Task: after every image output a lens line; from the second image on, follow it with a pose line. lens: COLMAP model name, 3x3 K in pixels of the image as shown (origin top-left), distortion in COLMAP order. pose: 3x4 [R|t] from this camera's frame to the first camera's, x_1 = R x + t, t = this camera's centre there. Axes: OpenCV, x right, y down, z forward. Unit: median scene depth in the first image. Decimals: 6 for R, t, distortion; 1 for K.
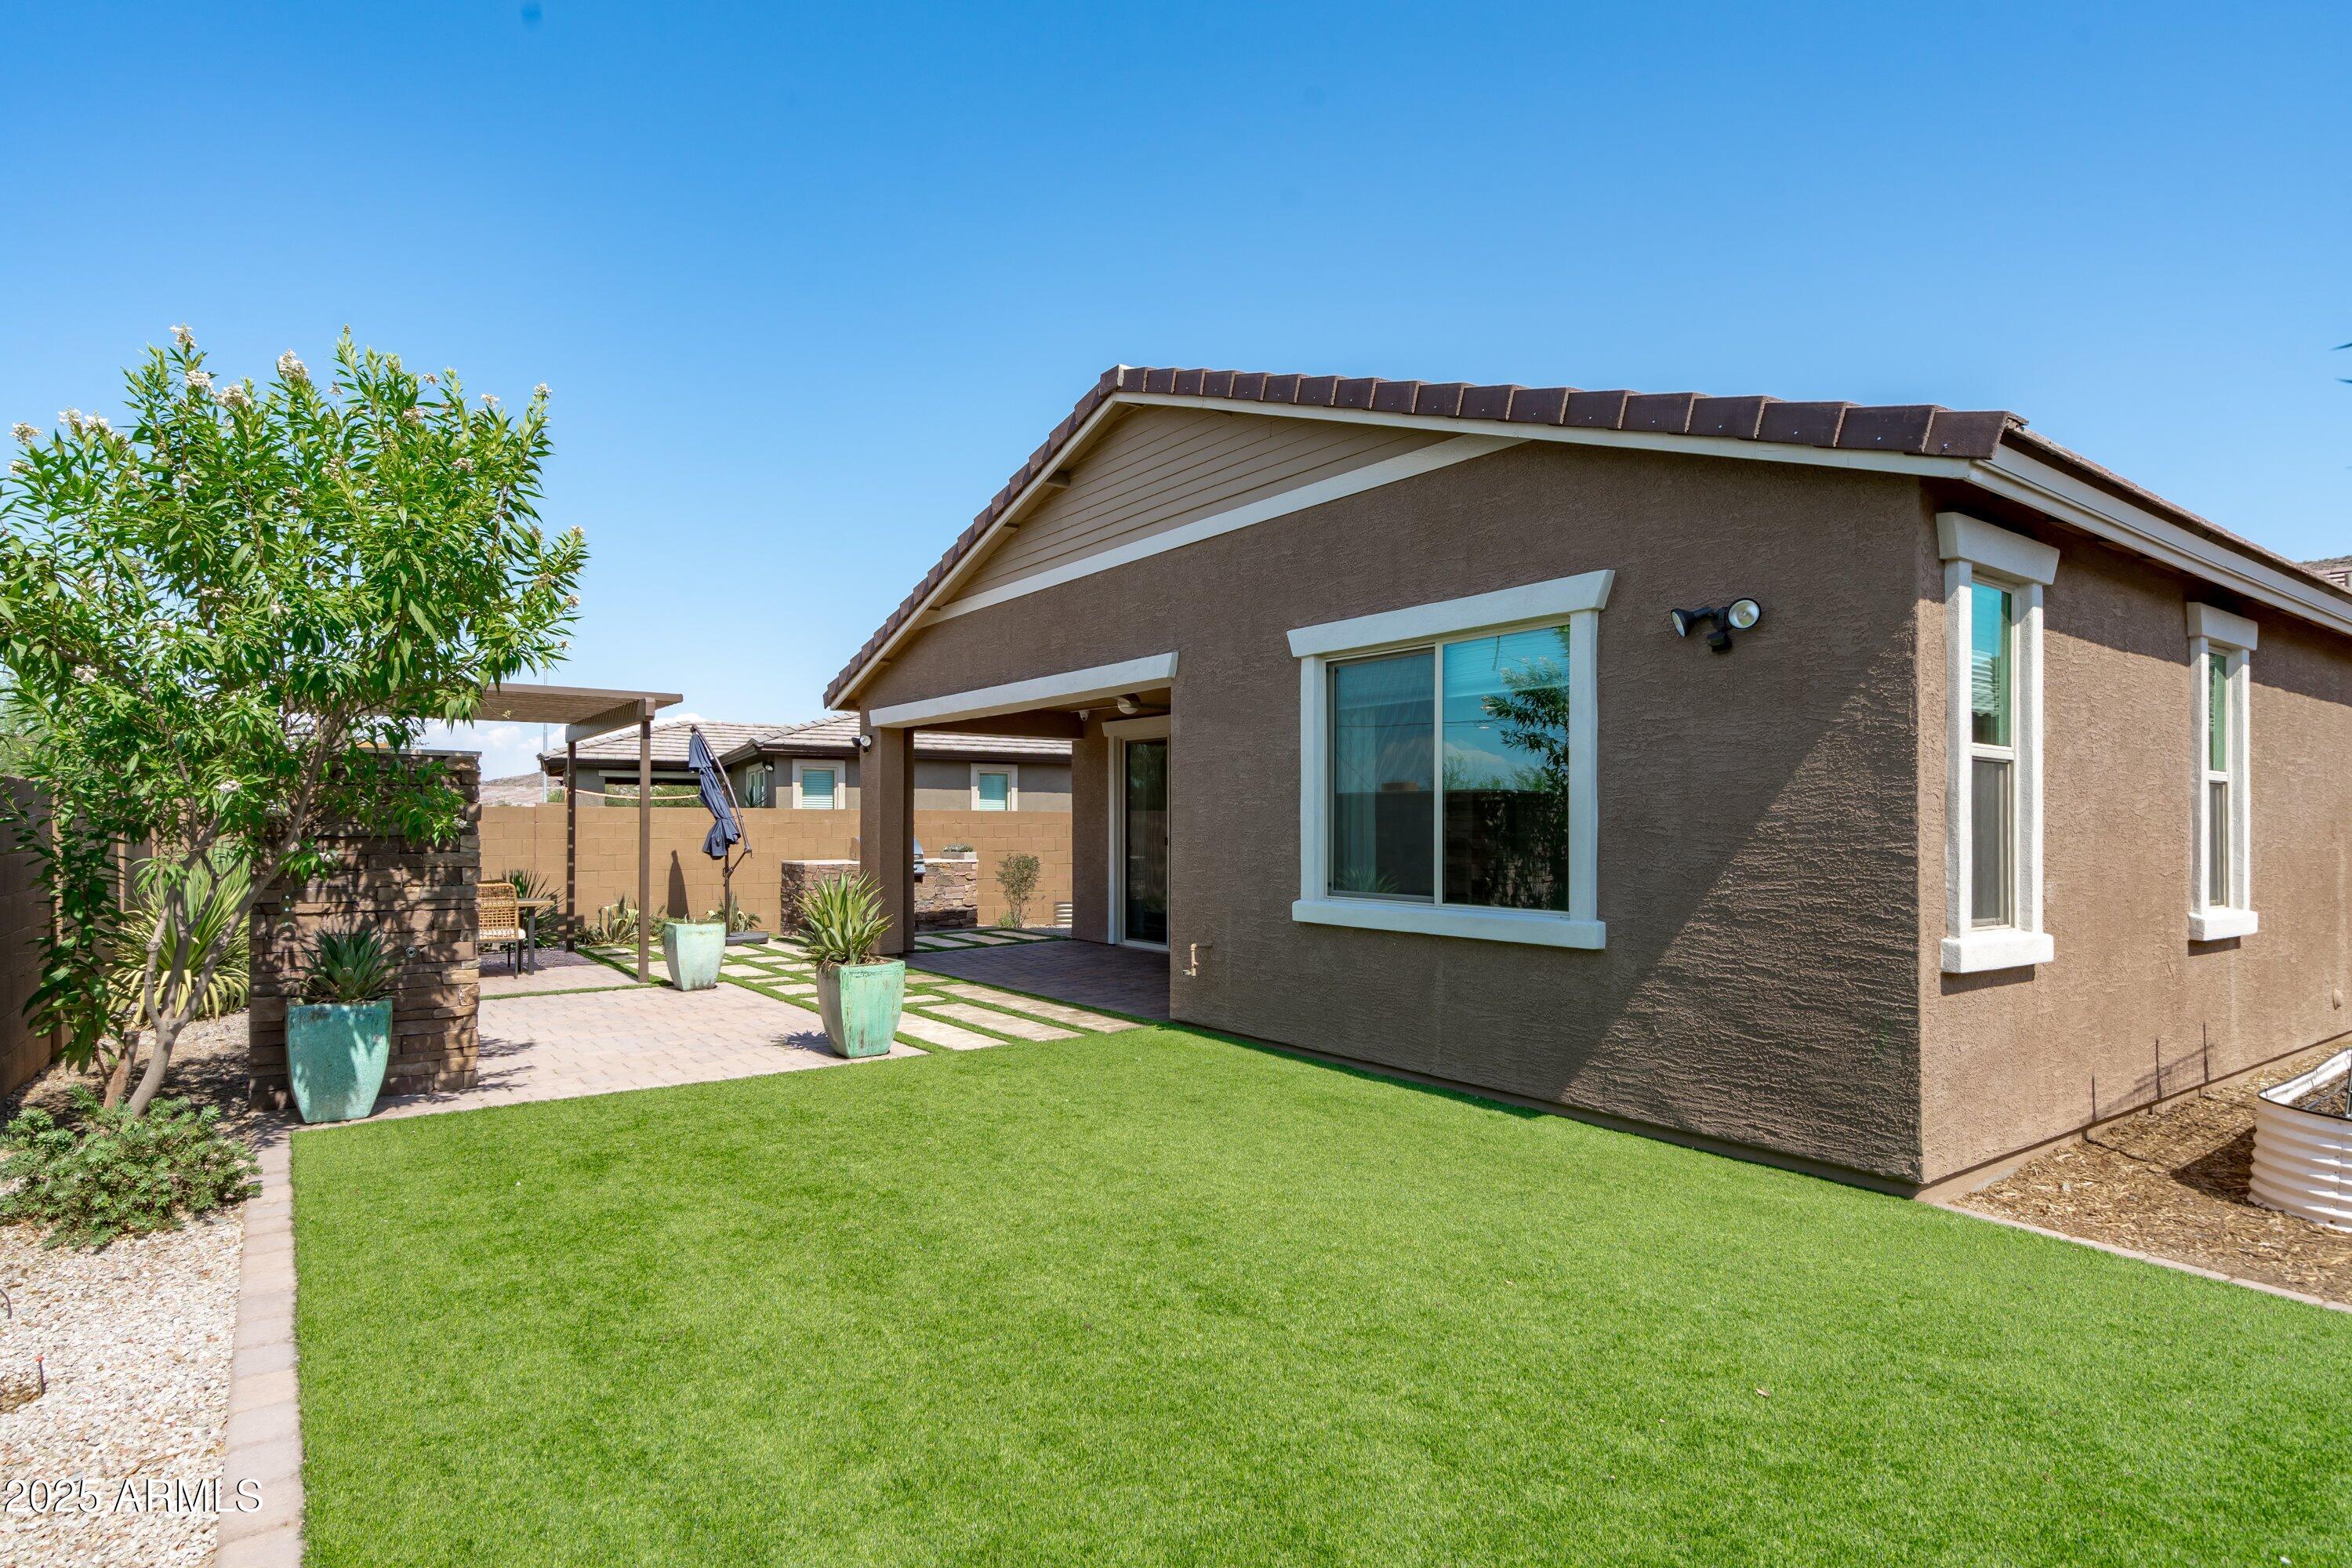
lens RADIAL K [[1179.0, 0, 1165.4], [0, 1179.0, 825.9], [0, 0, 1]] dist [0.004936, 0.002373]
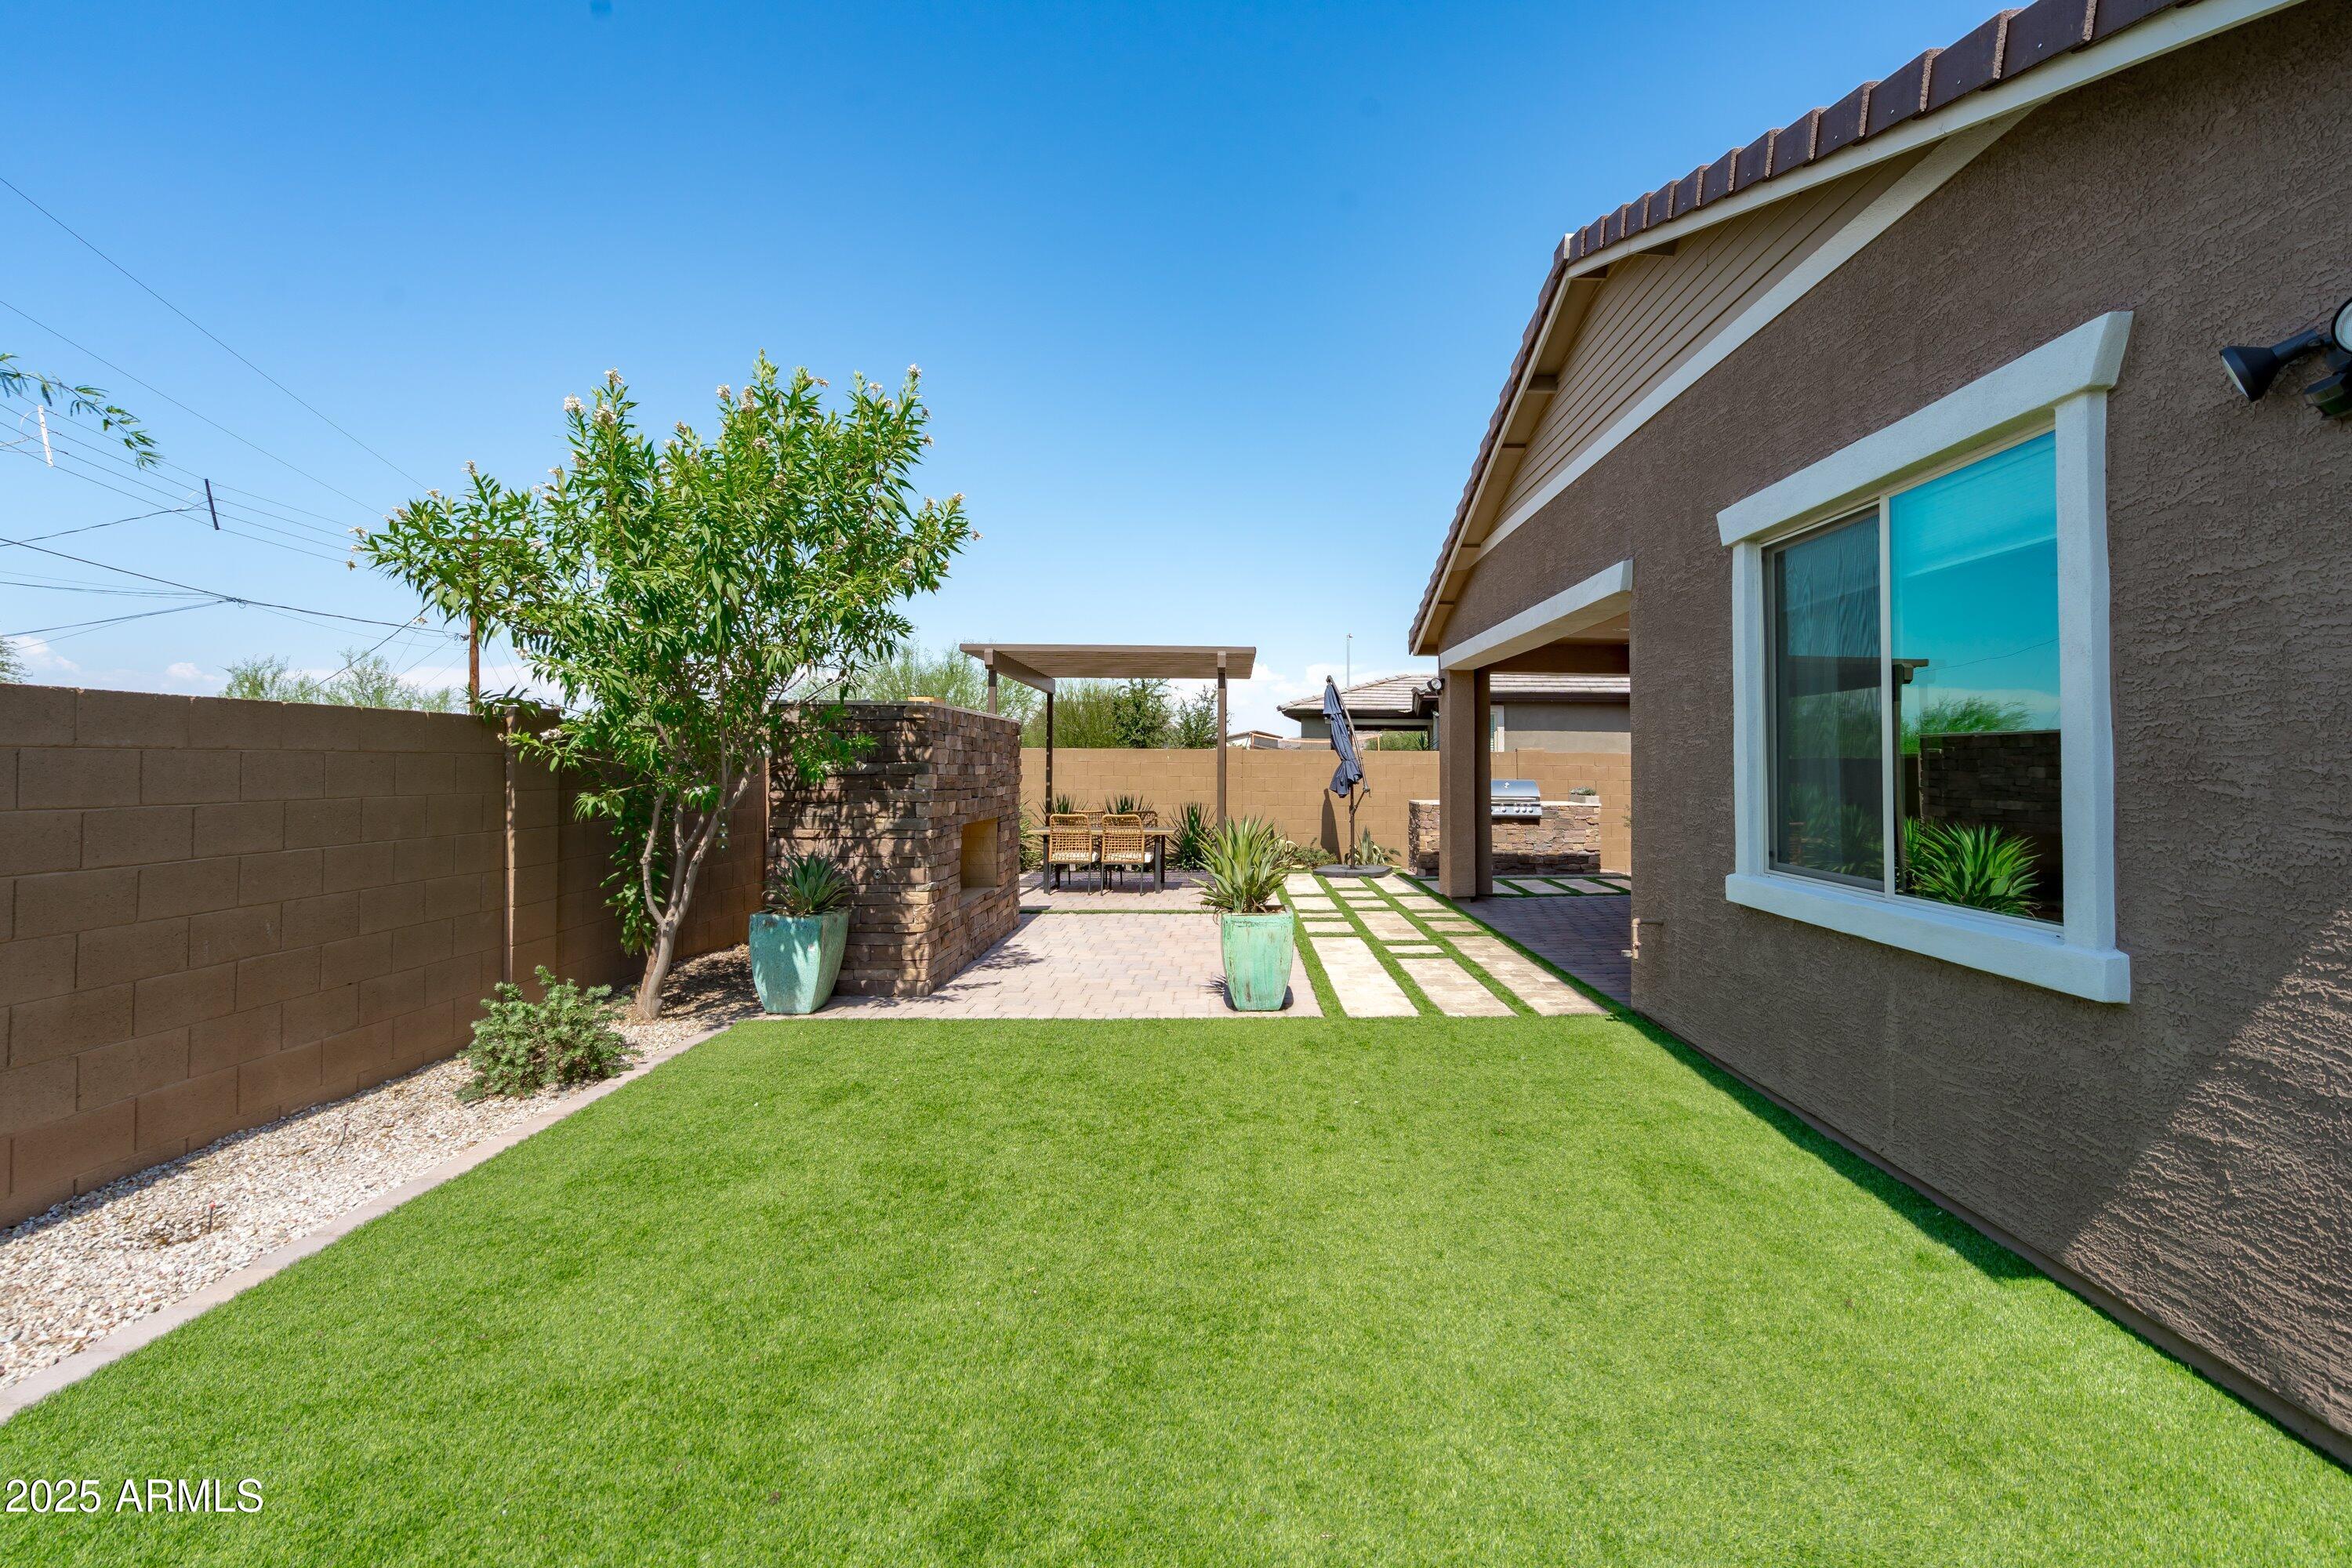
lens RADIAL K [[1075.8, 0, 1261.1], [0, 1075.8, 732.7], [0, 0, 1]] dist [-0.005236, 0.002242]
pose [[0.838935, -0.011792, -0.544103, 0.291724], [-0.005701, 0.999520, -0.030452, -0.003147], [0.544201, 0.028649, 0.838465, 0.345927]]
